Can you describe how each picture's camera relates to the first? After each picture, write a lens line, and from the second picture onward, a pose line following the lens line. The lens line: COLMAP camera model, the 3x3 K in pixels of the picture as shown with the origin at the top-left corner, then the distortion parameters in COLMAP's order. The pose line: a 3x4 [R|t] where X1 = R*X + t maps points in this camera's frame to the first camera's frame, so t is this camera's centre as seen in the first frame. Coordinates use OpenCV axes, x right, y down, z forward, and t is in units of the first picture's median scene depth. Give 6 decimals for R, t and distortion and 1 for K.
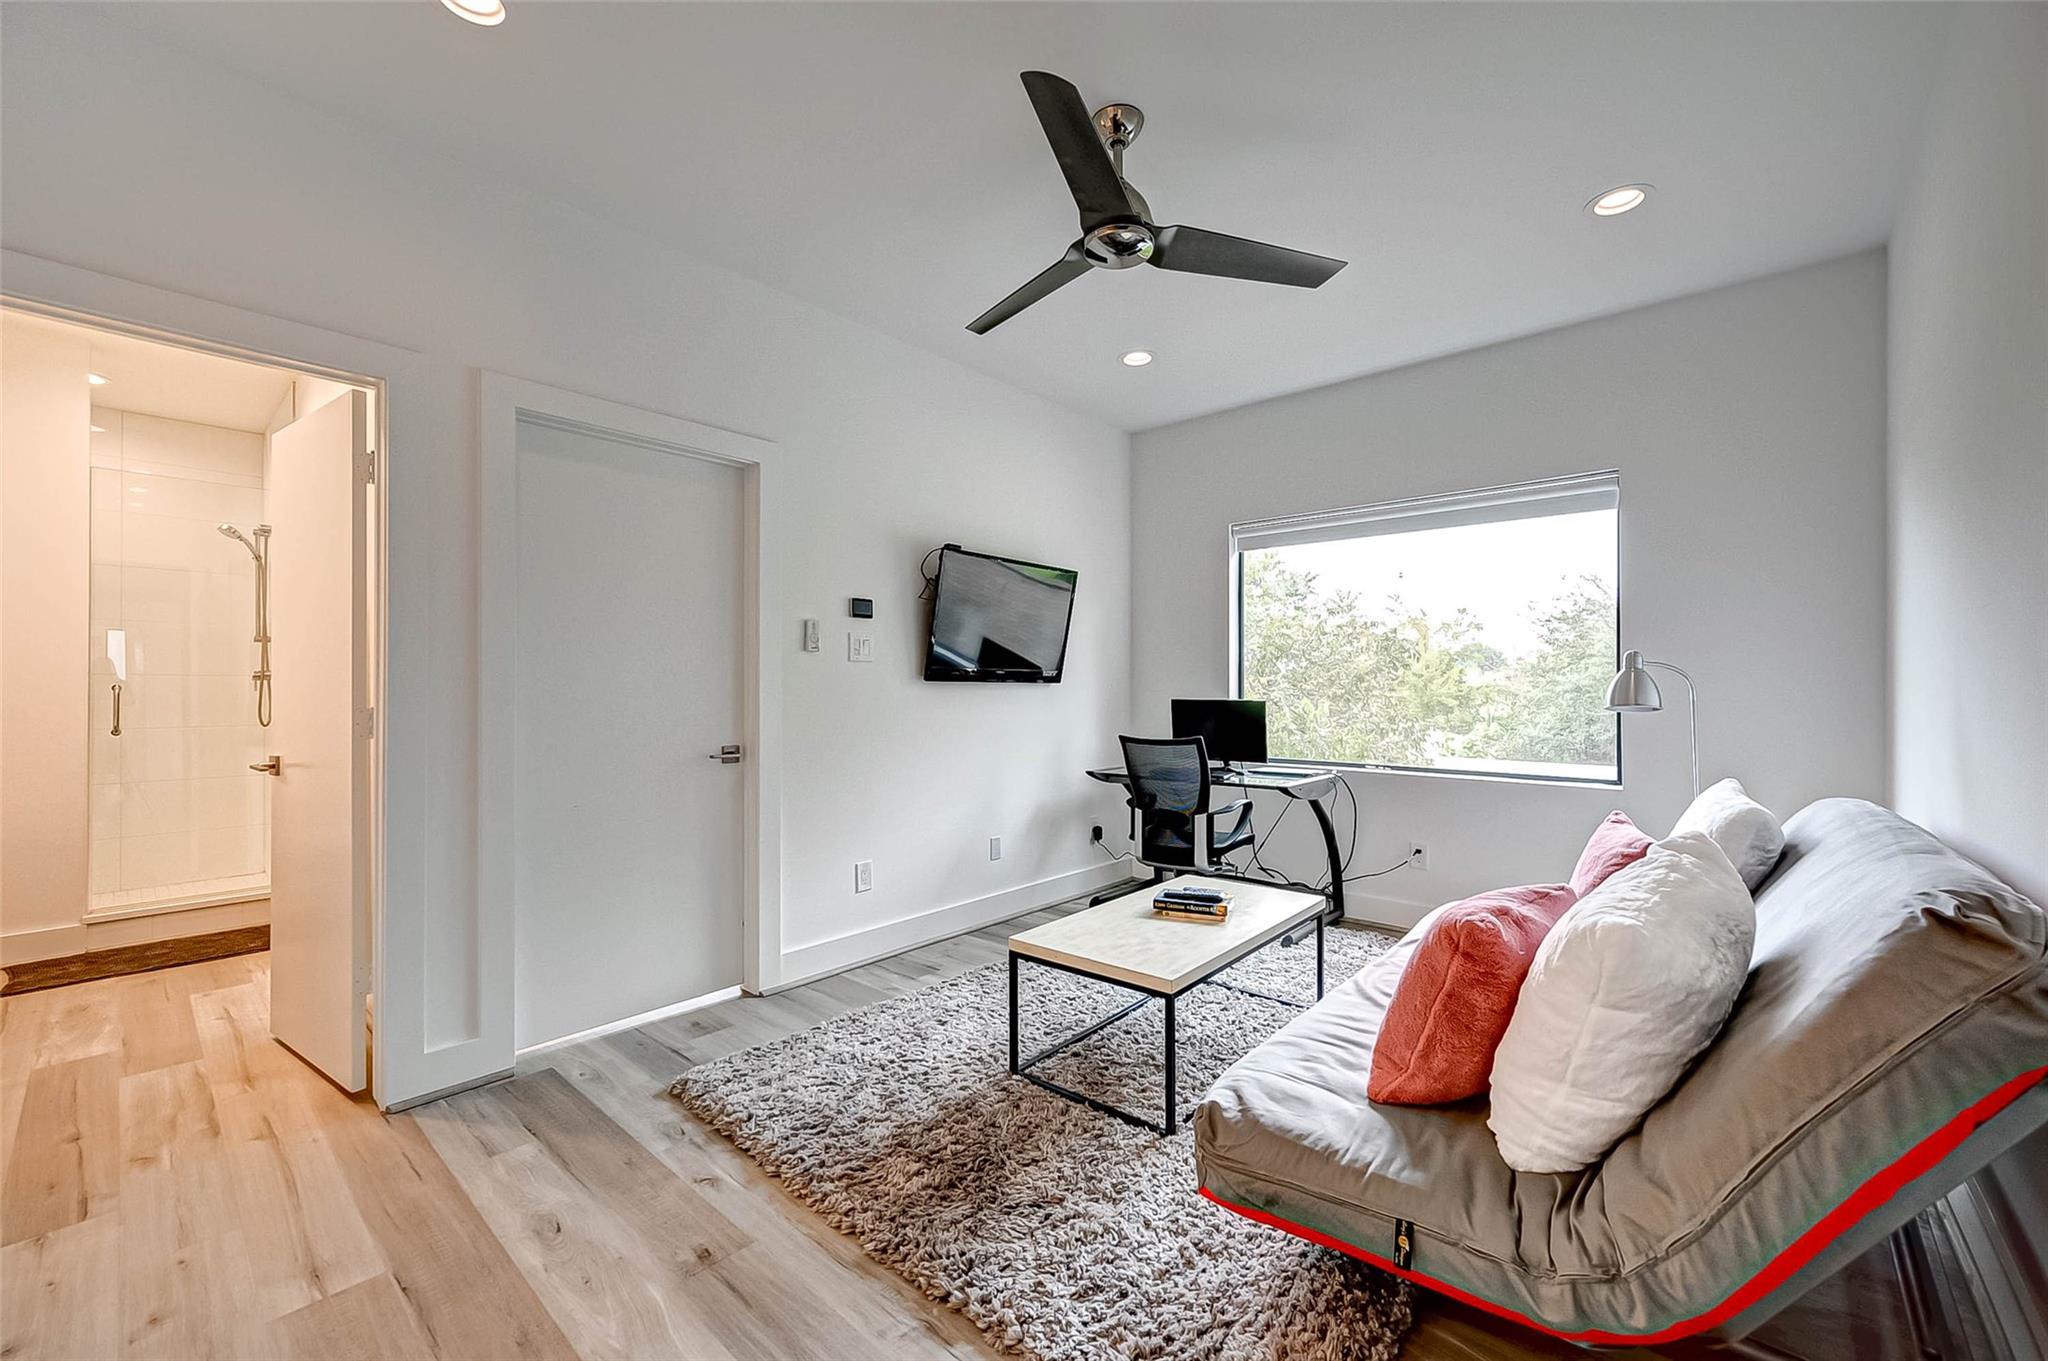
lens RADIAL K [[787.9, 0, 1068.2], [0, 787.9, 677.4], [0, 0, 1]] dist [0.001139, 0.000225]
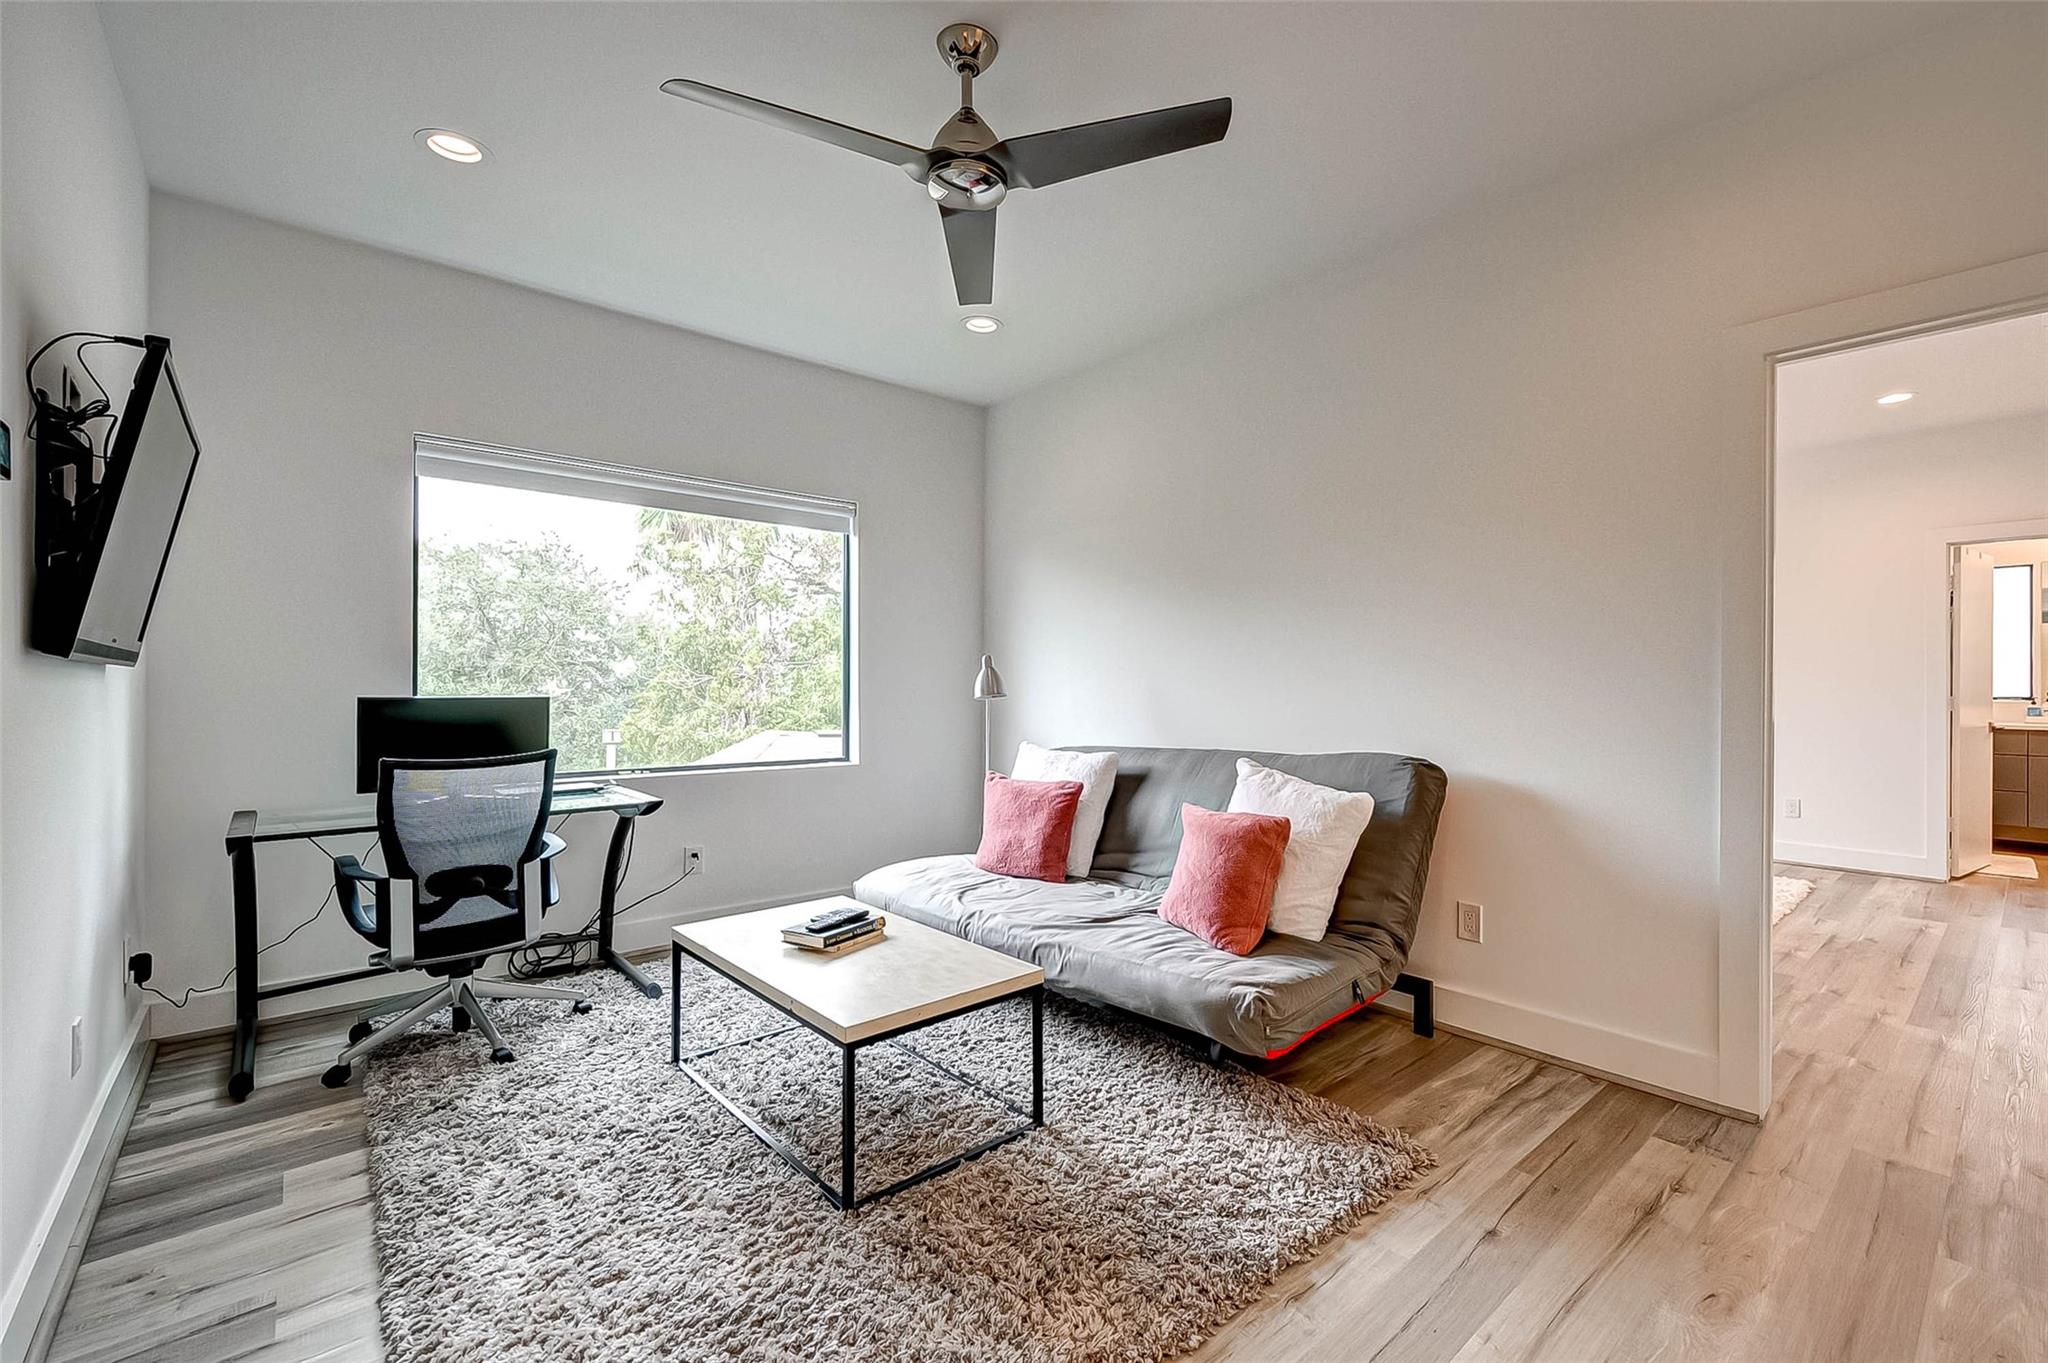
lens RADIAL K [[886.1, 0, 1024.0], [0, 886.1, 681.5], [0, 0, 1]] dist [-0.000103, -0.000013]
pose [[0.159500, 0.005612, 0.987182, -0.537849], [-0.019328, 0.999810, -0.002561, 0.008709], [-0.987009, -0.018672, 0.159578, 0.454280]]
